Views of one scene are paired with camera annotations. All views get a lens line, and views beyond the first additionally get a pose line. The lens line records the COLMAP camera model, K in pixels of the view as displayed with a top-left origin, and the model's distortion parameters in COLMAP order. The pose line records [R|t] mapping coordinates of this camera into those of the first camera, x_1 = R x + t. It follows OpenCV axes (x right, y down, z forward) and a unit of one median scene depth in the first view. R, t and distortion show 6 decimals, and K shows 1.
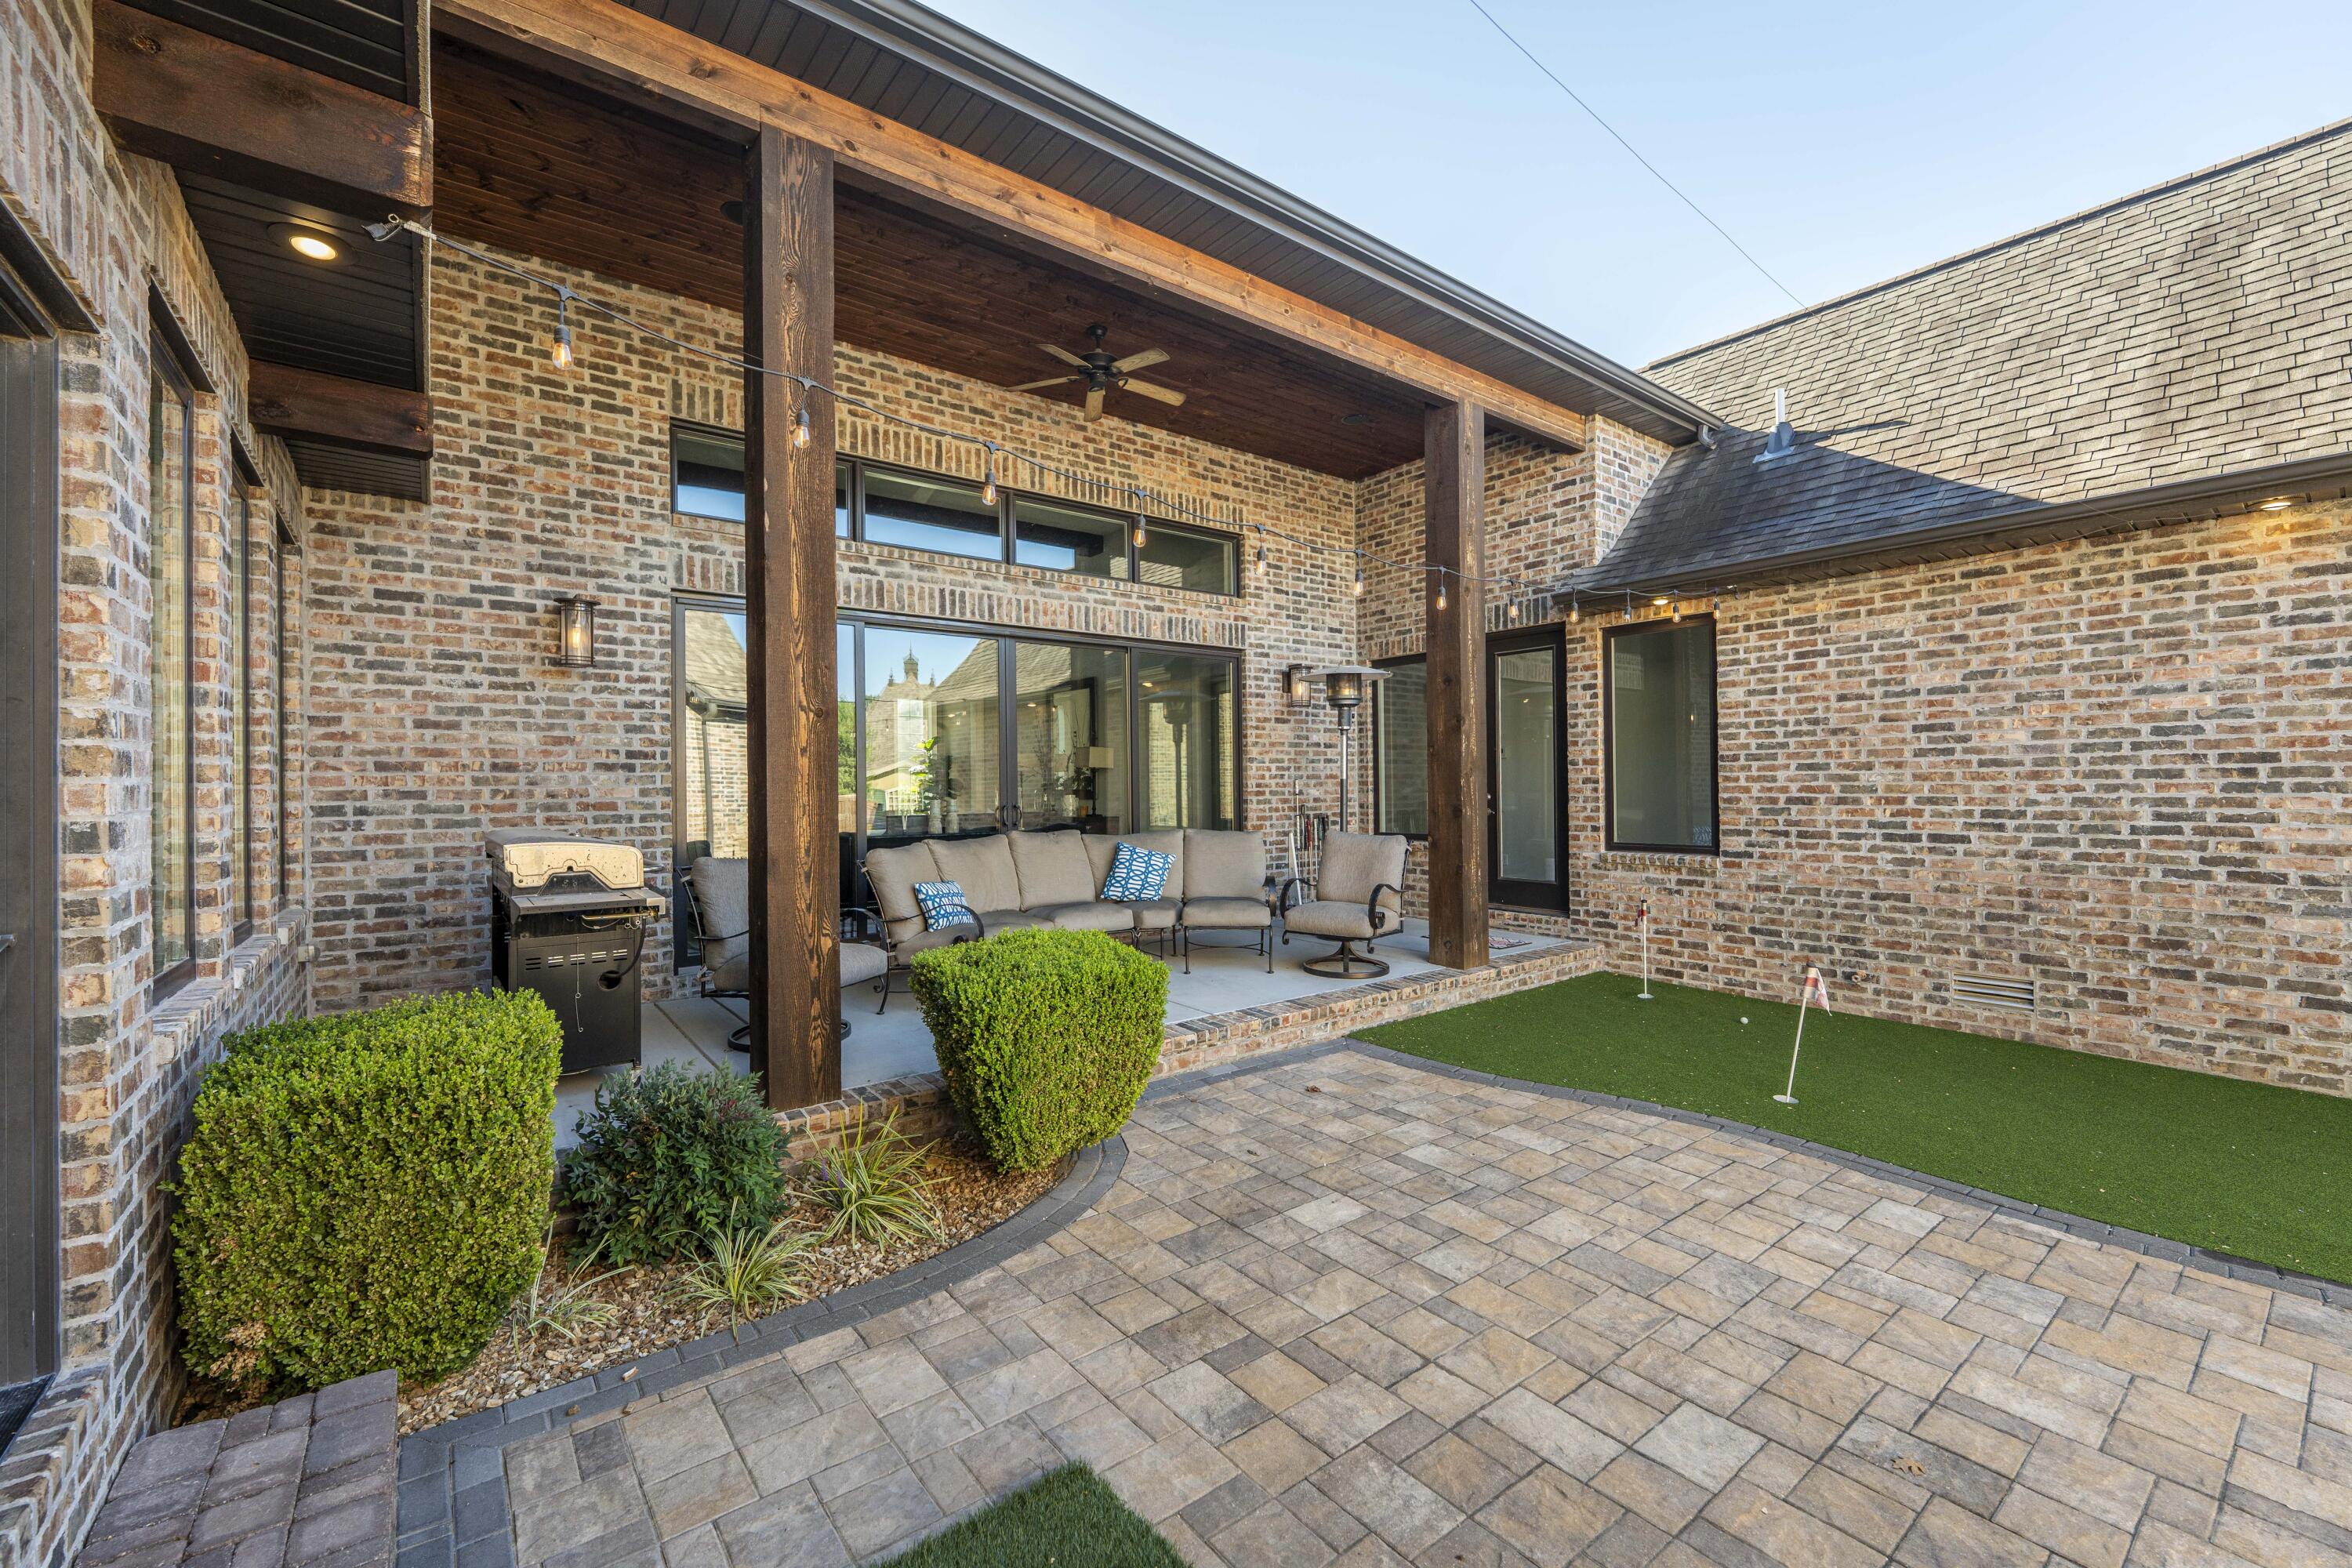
lens RADIAL K [[957.7, 0, 1154.8], [0, 957.7, 782.8], [0, 0, 1]] dist [0.000973, 0.000084]
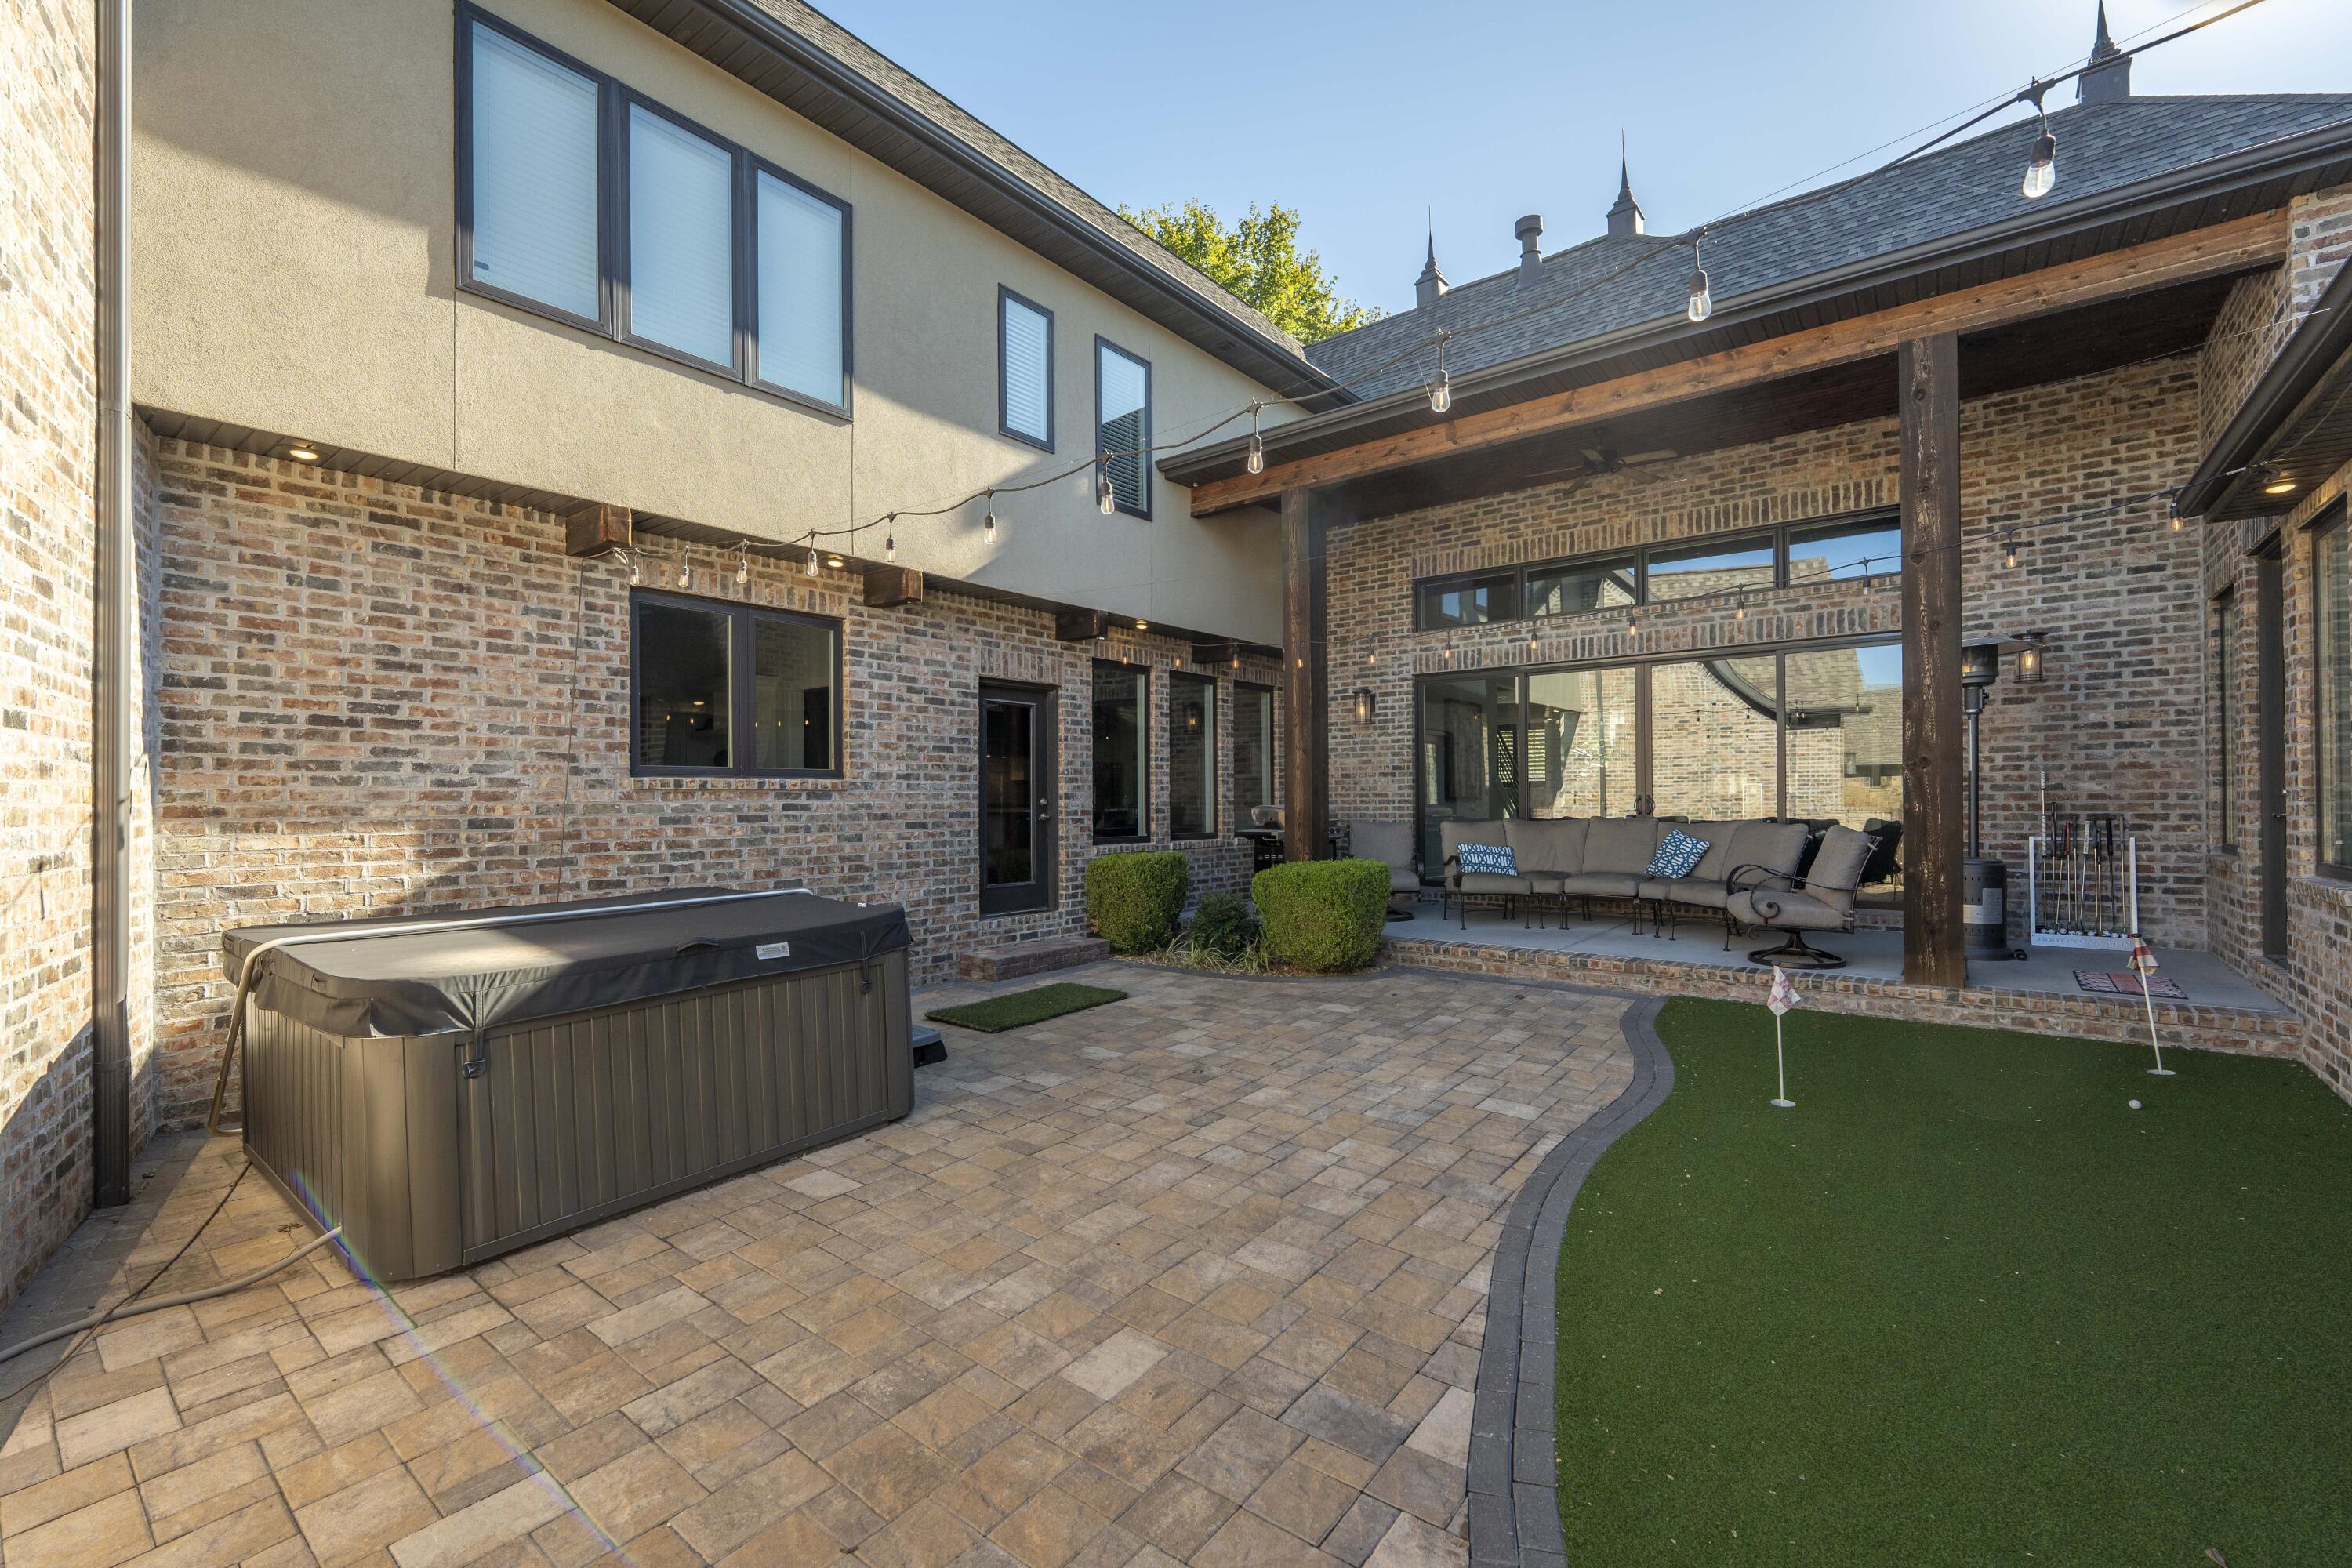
lens RADIAL K [[957.7, 0, 1217.1], [0, 957.7, 791.9], [0, 0, 1]] dist [0.000973, 0.000084]
pose [[0.266859, 0.001422, -0.963735, 1.352273], [0.009525, 0.999946, 0.004113, 0.008542], [0.963689, -0.010277, 0.266831, 0.188624]]
